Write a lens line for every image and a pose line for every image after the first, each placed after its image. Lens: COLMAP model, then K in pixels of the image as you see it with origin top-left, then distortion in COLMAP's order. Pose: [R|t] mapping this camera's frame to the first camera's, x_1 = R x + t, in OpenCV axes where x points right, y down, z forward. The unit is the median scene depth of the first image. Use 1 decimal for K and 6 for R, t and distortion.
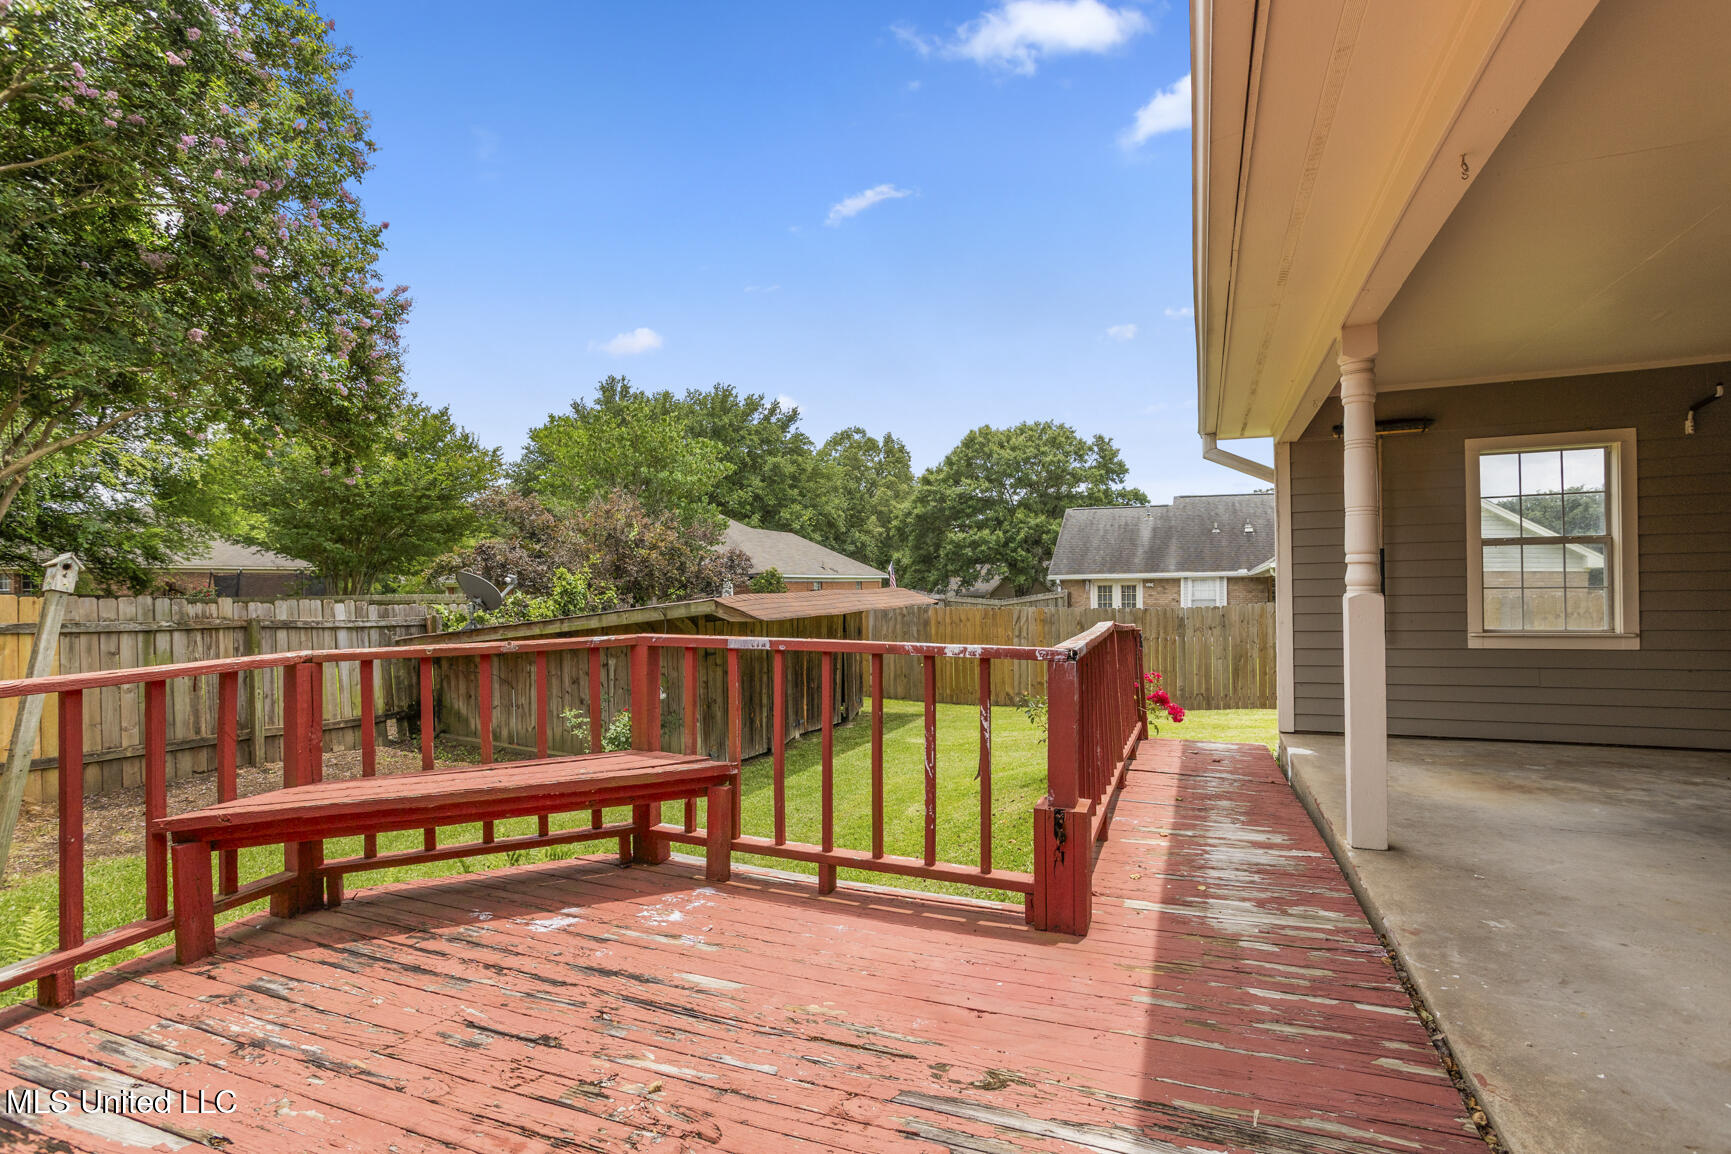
lens RADIAL K [[847.8, 0, 857.3], [0, 847.8, 583.2], [0, 0, 1]] dist [-0.056449, 0.039205]
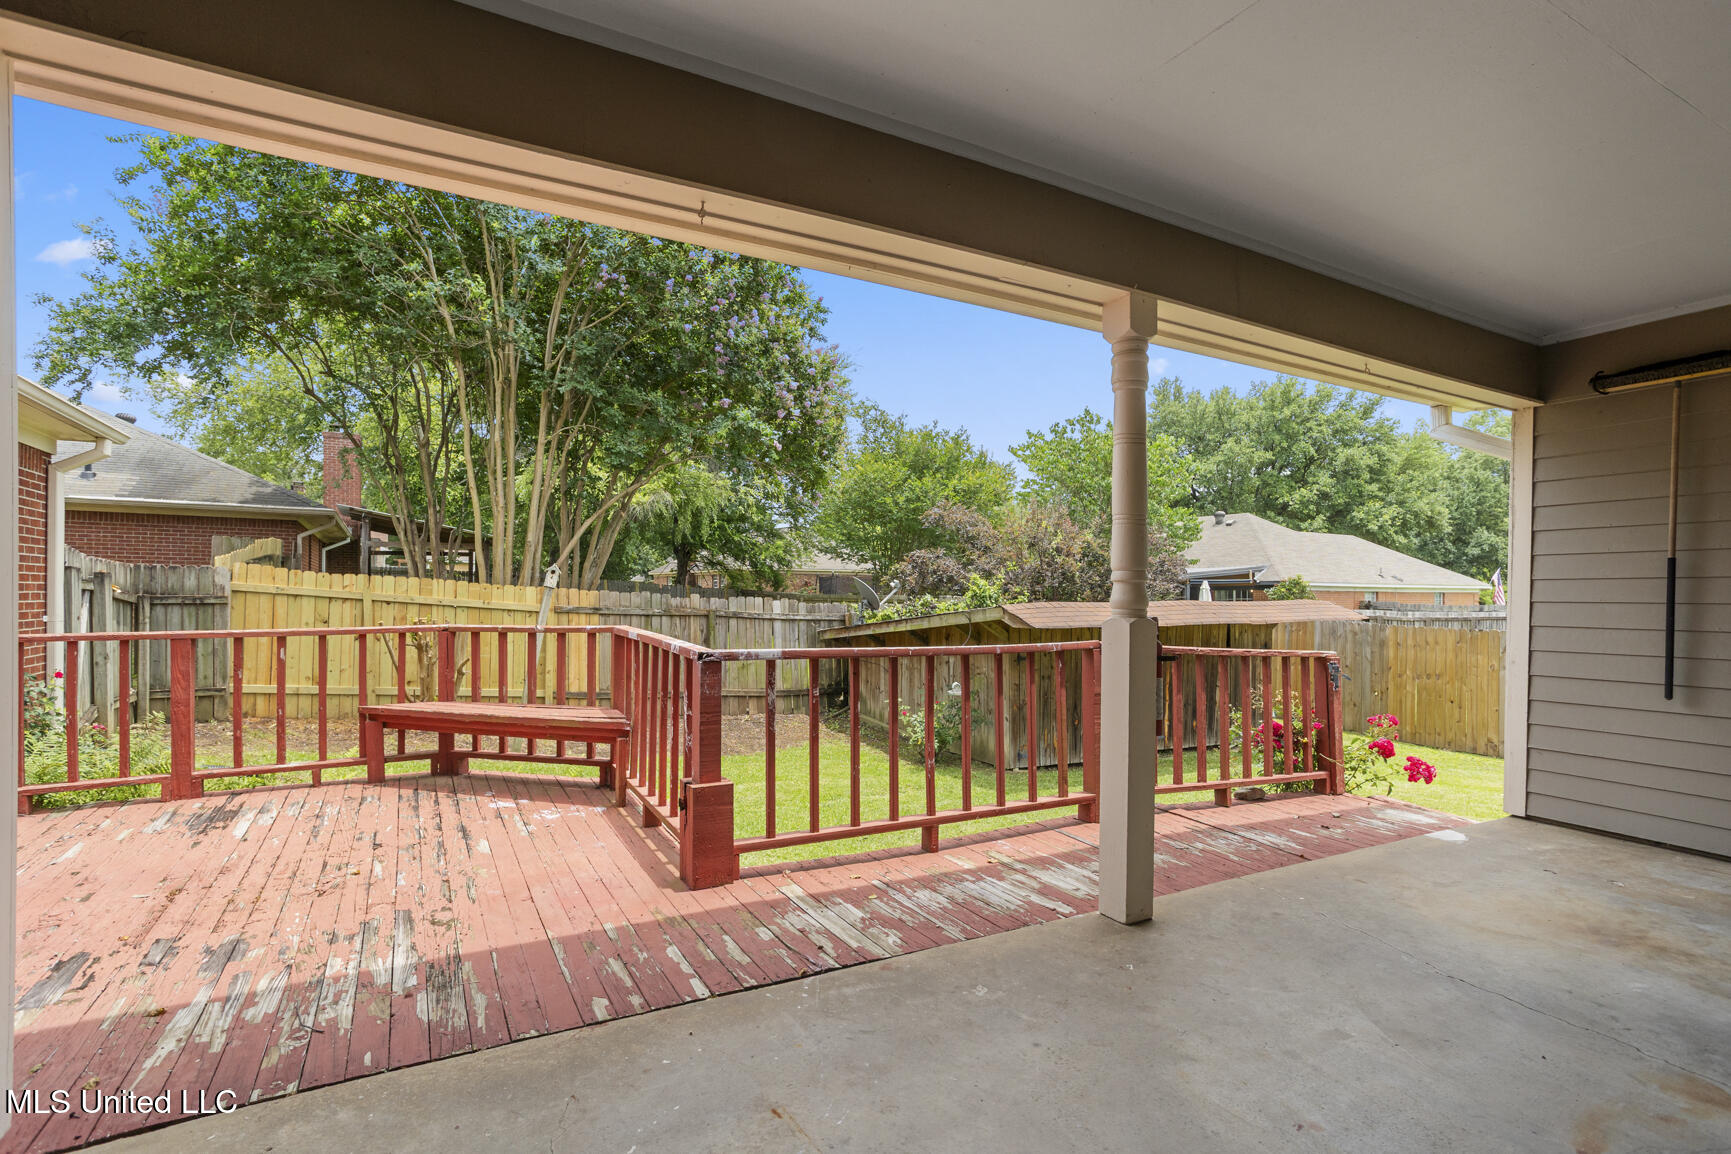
lens RADIAL K [[847.8, 0, 857.3], [0, 847.8, 583.2], [0, 0, 1]] dist [-0.056449, 0.039205]
pose [[0.771706, 0.014940, -0.635804, 0.961822], [-0.018481, 0.999829, 0.001062, -0.019246], [0.635711, 0.010931, 0.771850, 0.171846]]
